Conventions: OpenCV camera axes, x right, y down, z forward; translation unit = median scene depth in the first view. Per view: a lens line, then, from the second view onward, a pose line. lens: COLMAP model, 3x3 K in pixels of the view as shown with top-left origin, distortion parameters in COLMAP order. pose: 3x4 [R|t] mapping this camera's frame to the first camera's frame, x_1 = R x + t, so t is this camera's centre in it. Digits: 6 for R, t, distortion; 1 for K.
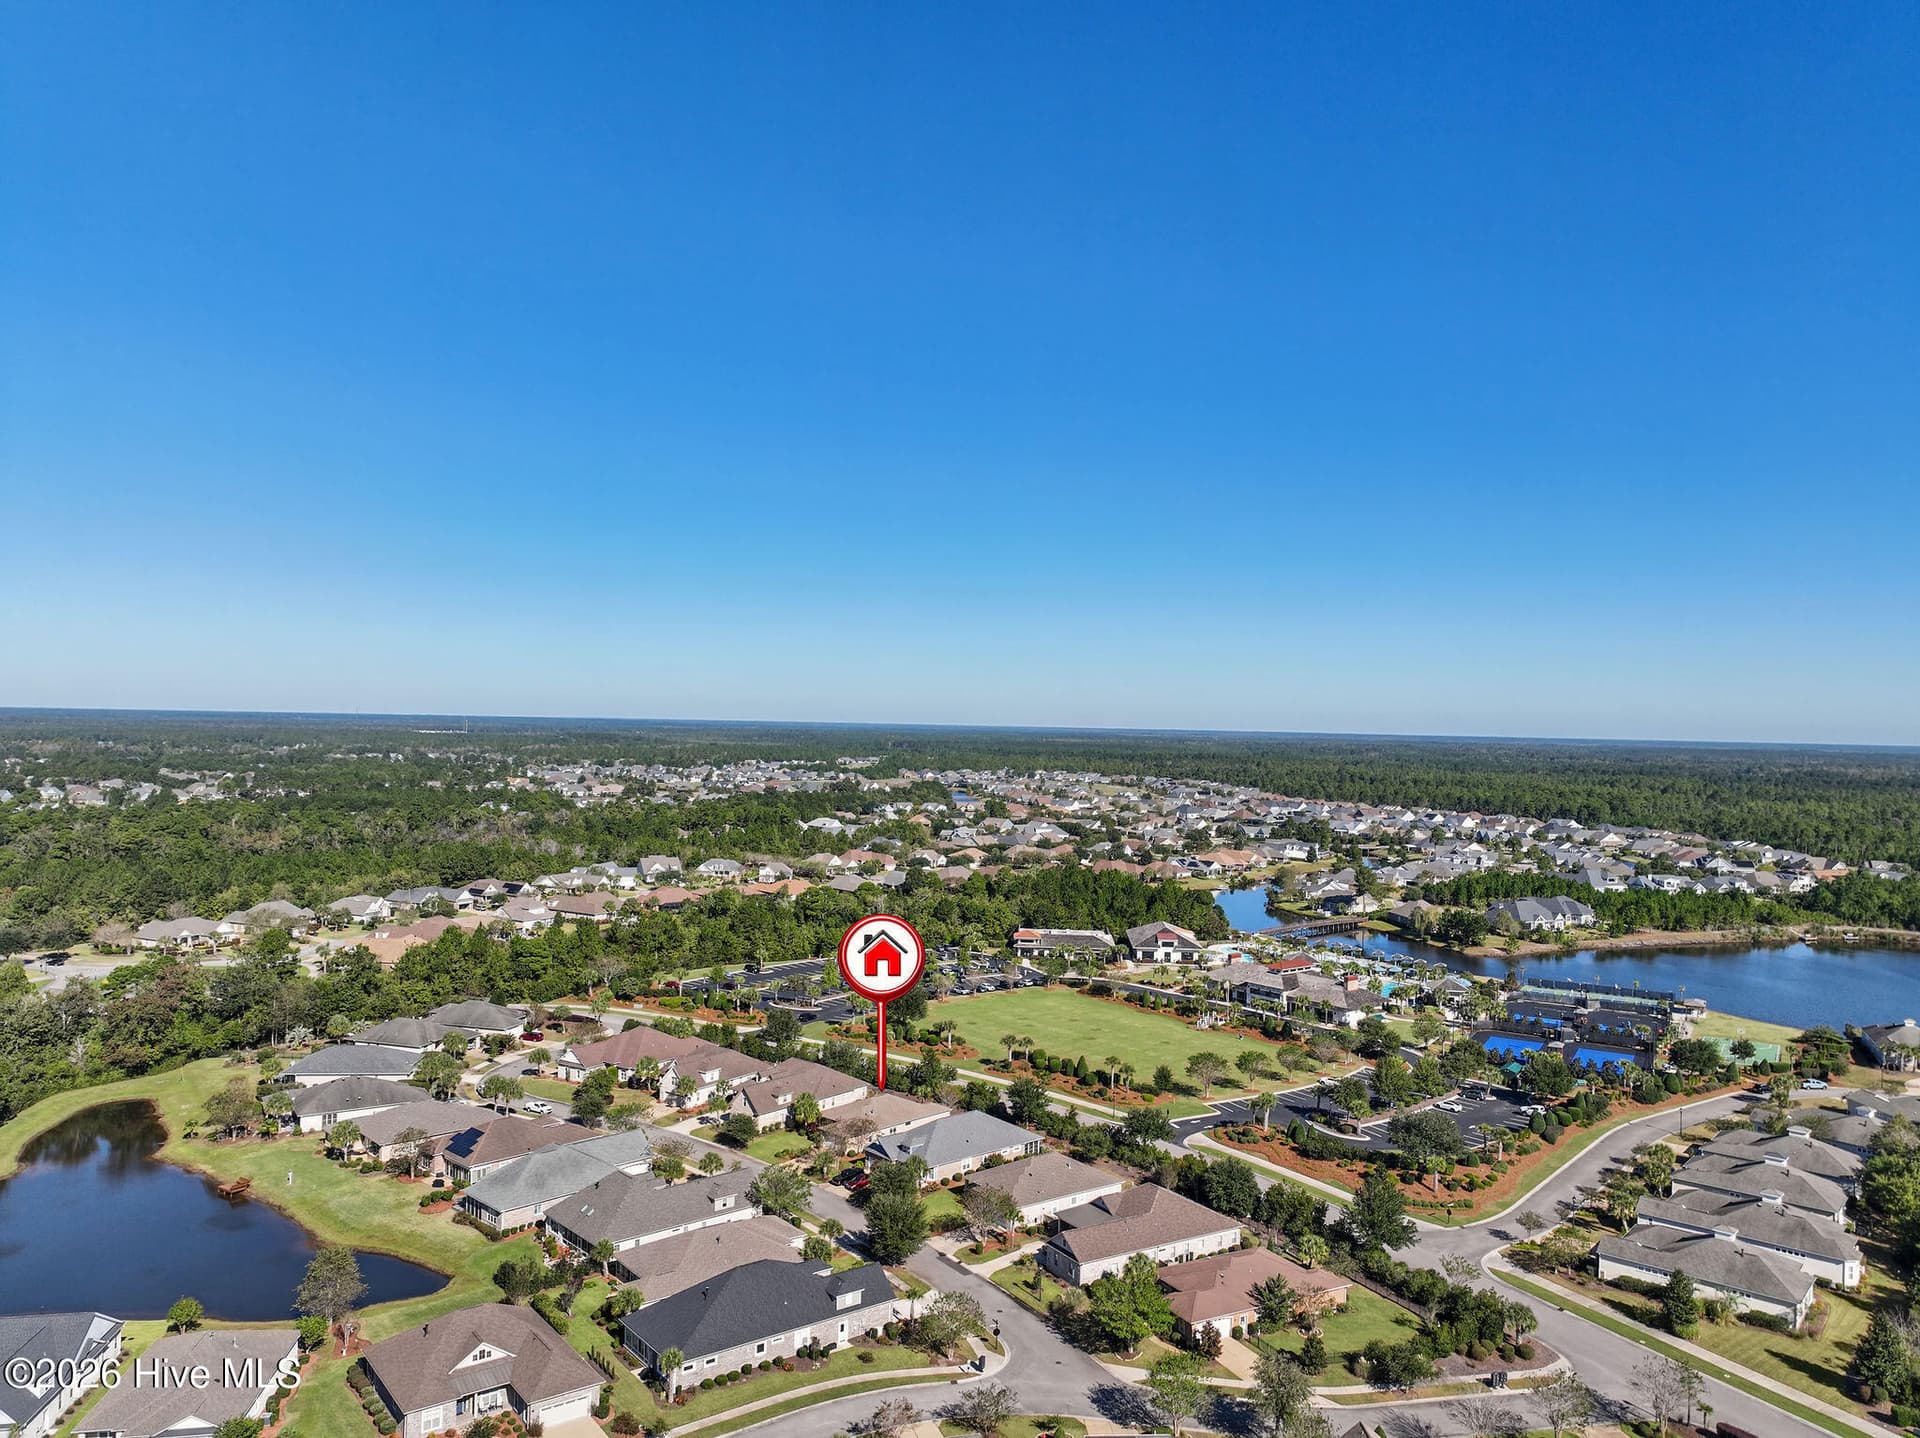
lens RADIAL K [[1412.9, 0, 960.0], [0, 1412.9, 719.0], [0, 0, 1]] dist [-0.003140, 0.018270]
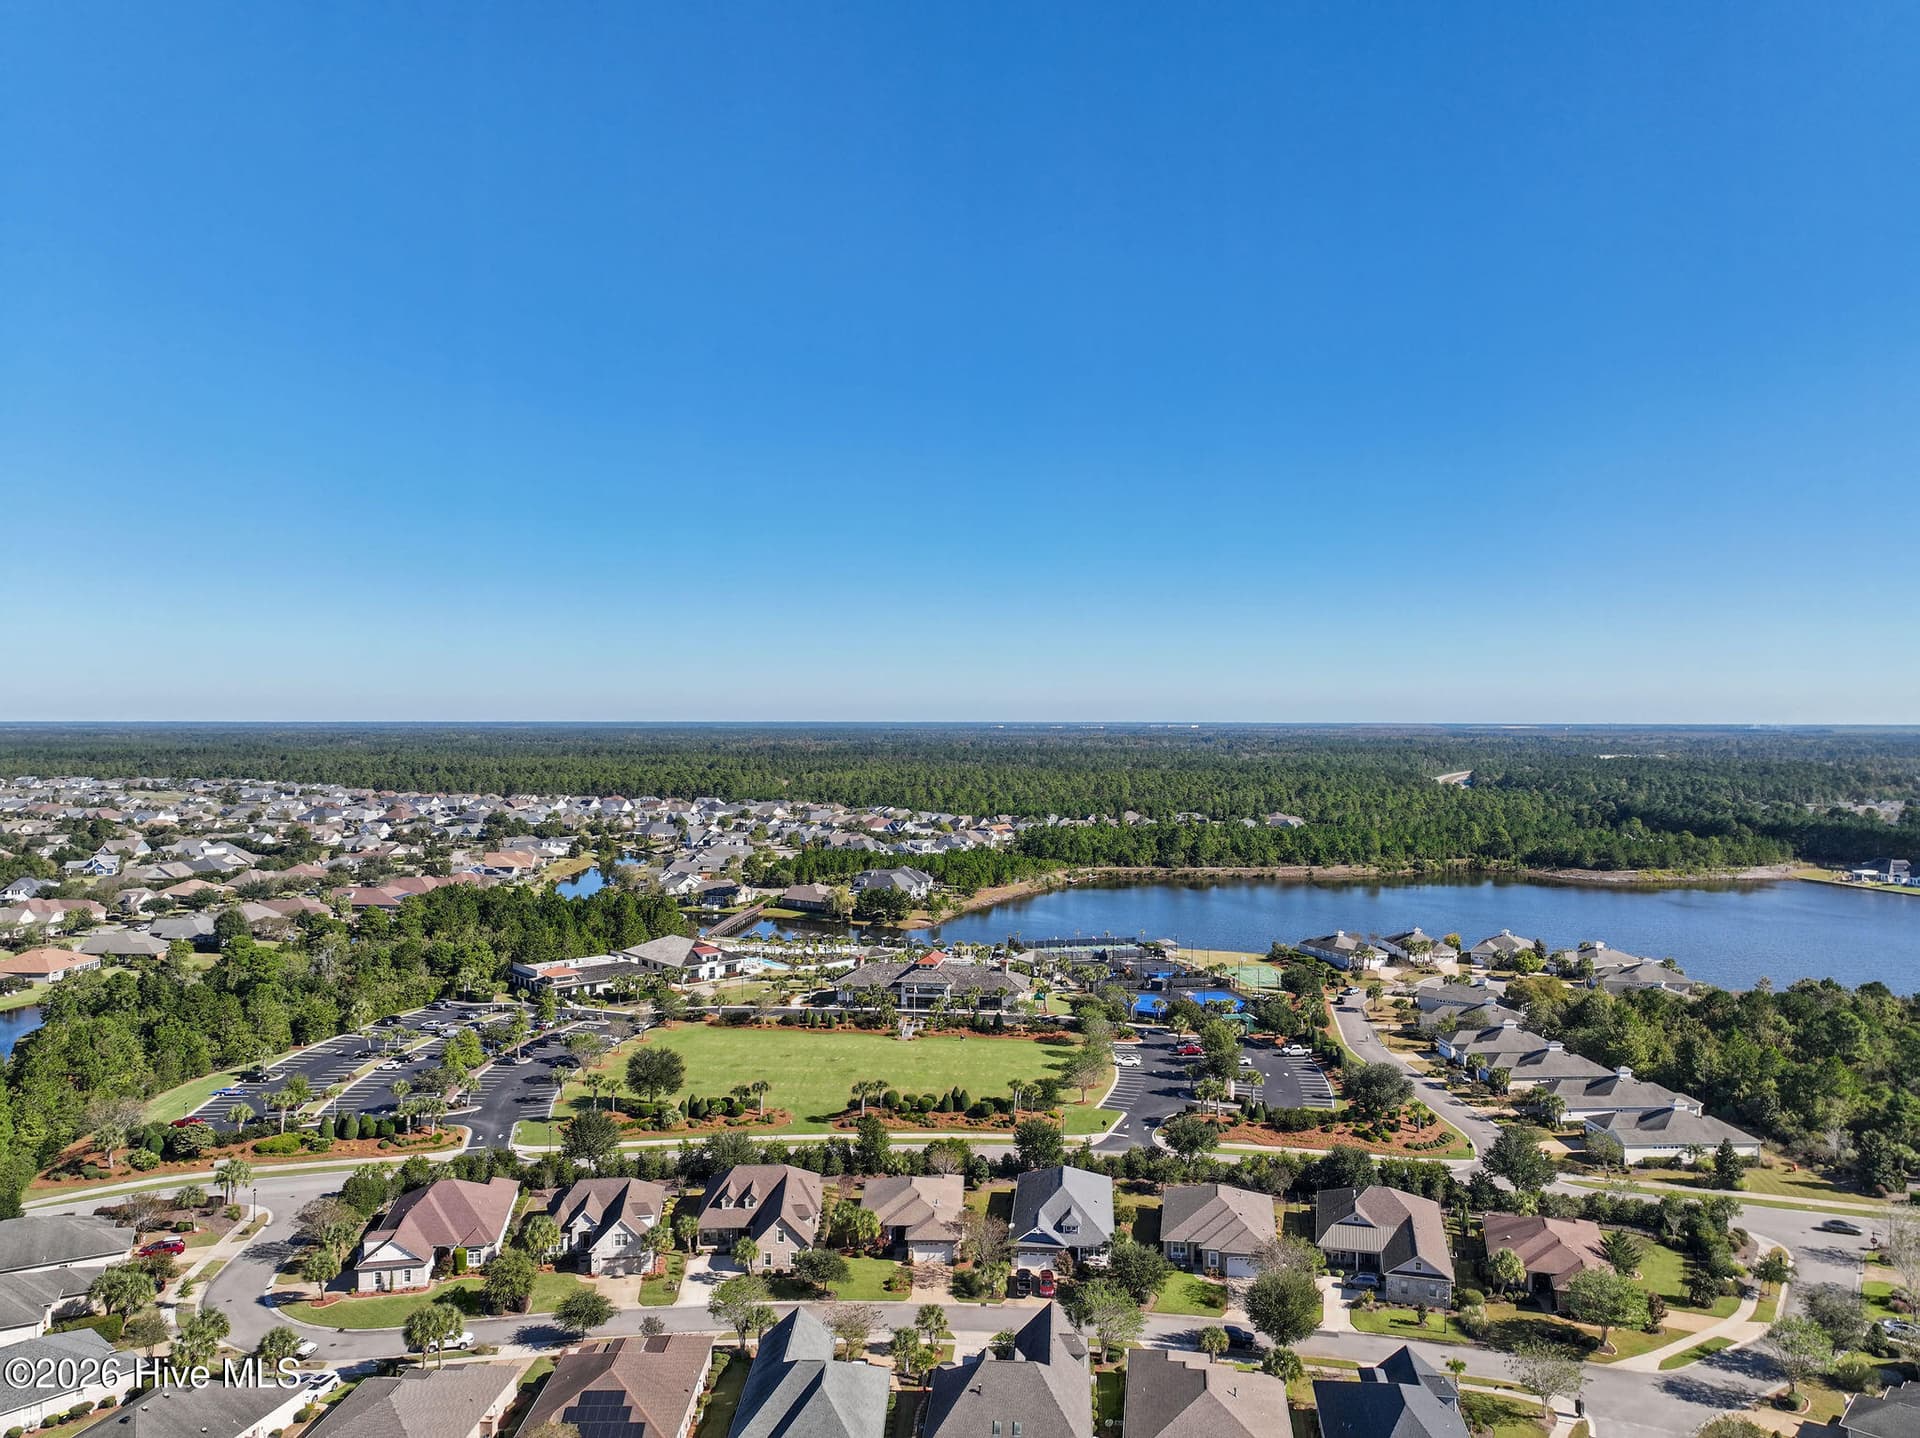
lens RADIAL K [[1412.9, 0, 960.0], [0, 1412.9, 719.0], [0, 0, 1]] dist [-0.003140, 0.018270]
pose [[0.729867, -0.025597, 0.683110, -0.351813], [0.017930, 0.999672, 0.018302, -0.008124], [-0.683354, -0.001110, 0.730086, 0.228702]]
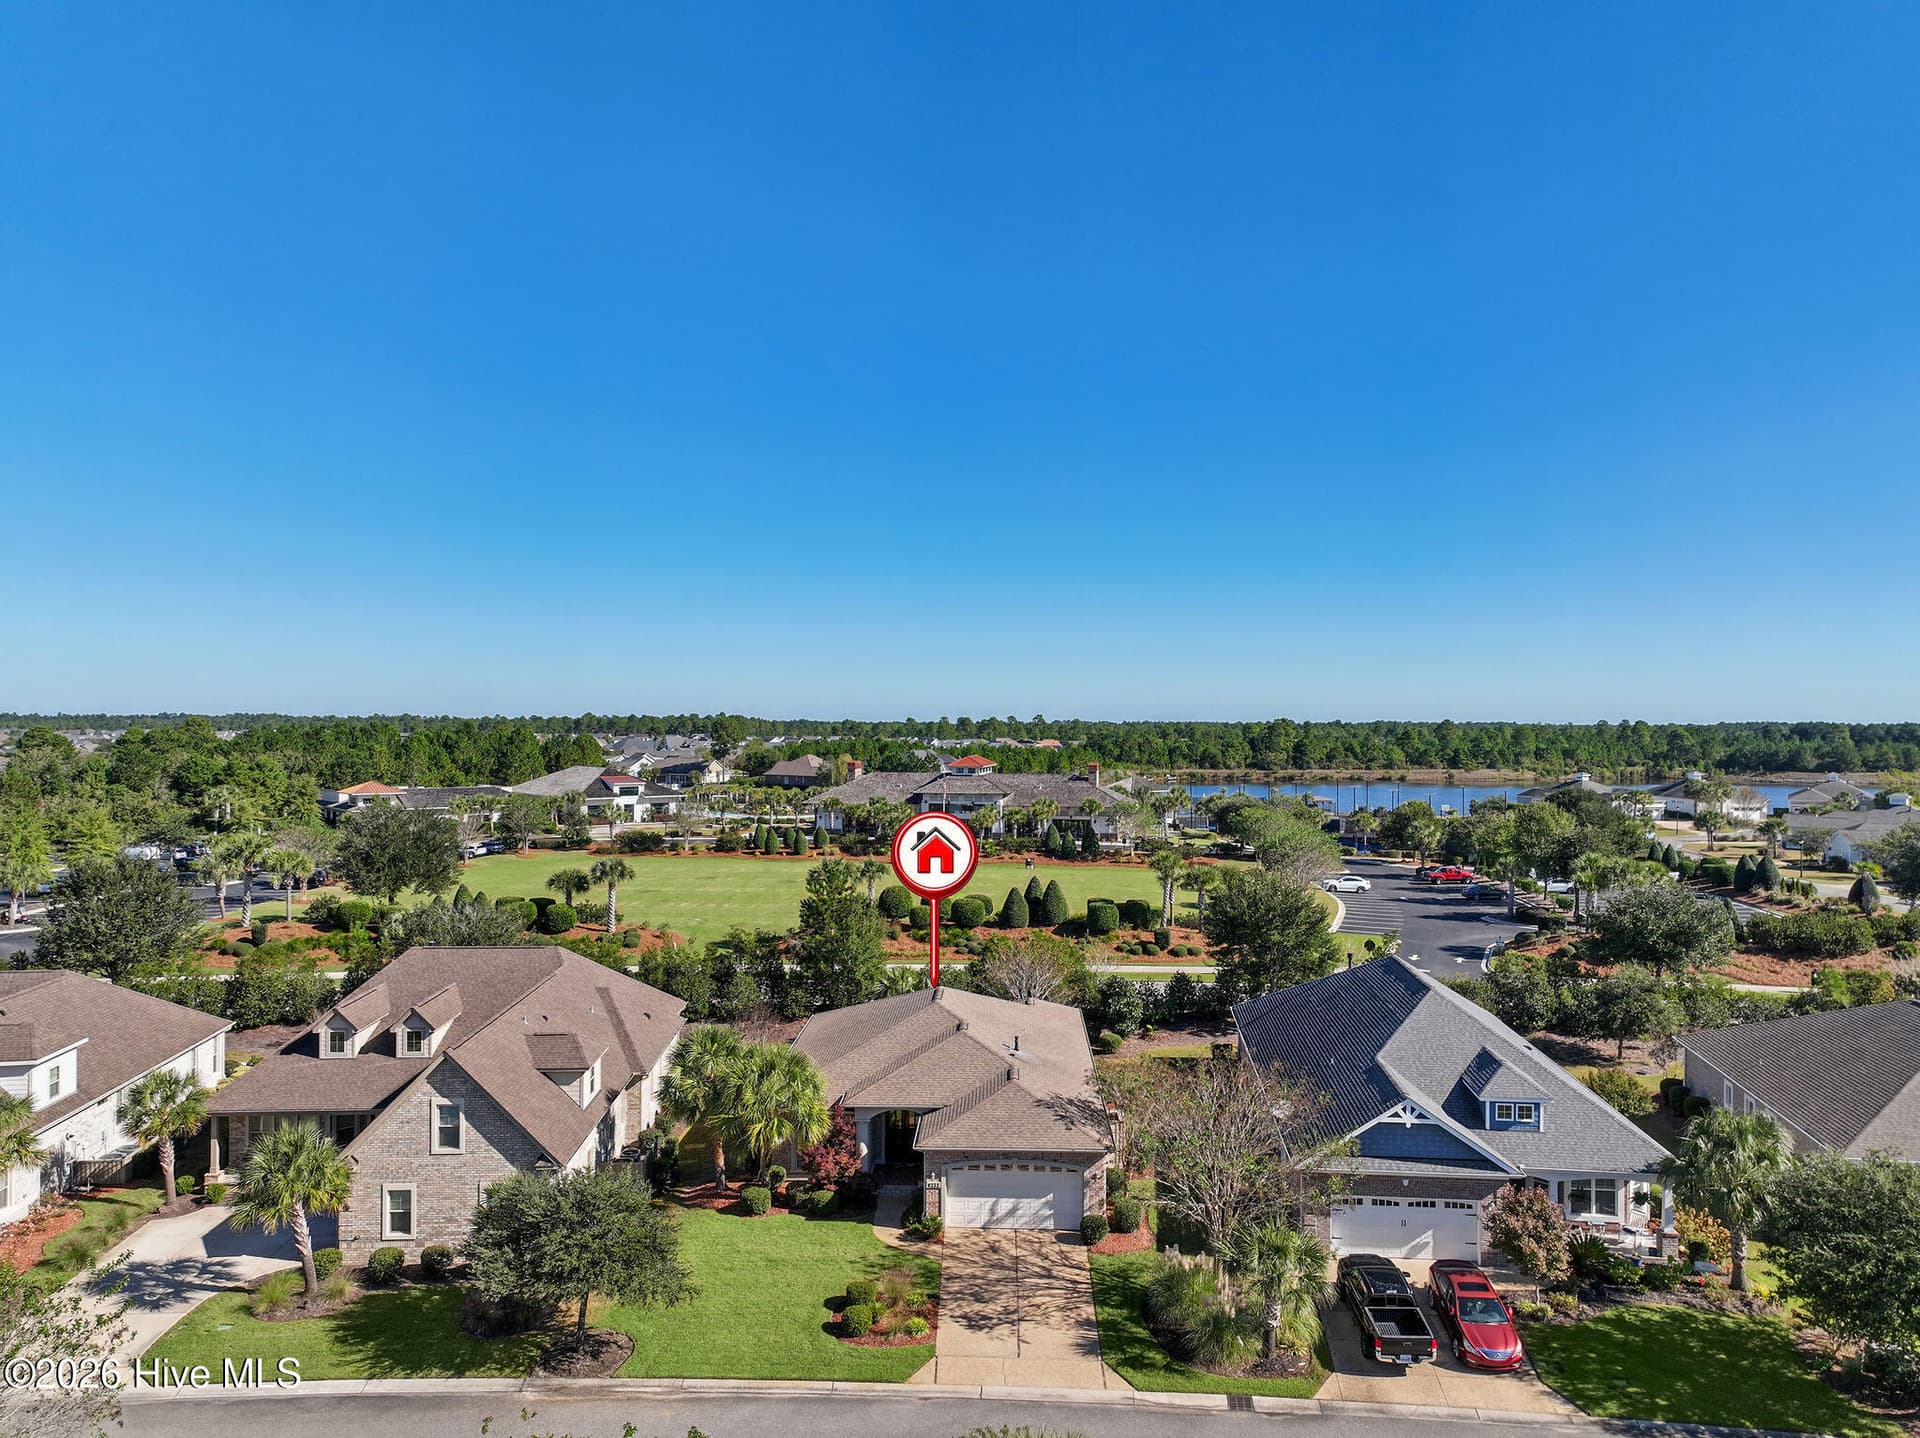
lens RADIAL K [[1412.9, 0, 960.0], [0, 1412.9, 719.0], [0, 0, 1]] dist [-0.003140, 0.018270]
pose [[0.743552, -0.019346, 0.668399, -0.140578], [0.018057, 0.999798, 0.008850, 0.126883], [-0.668435, 0.005488, 0.743751, 0.473607]]
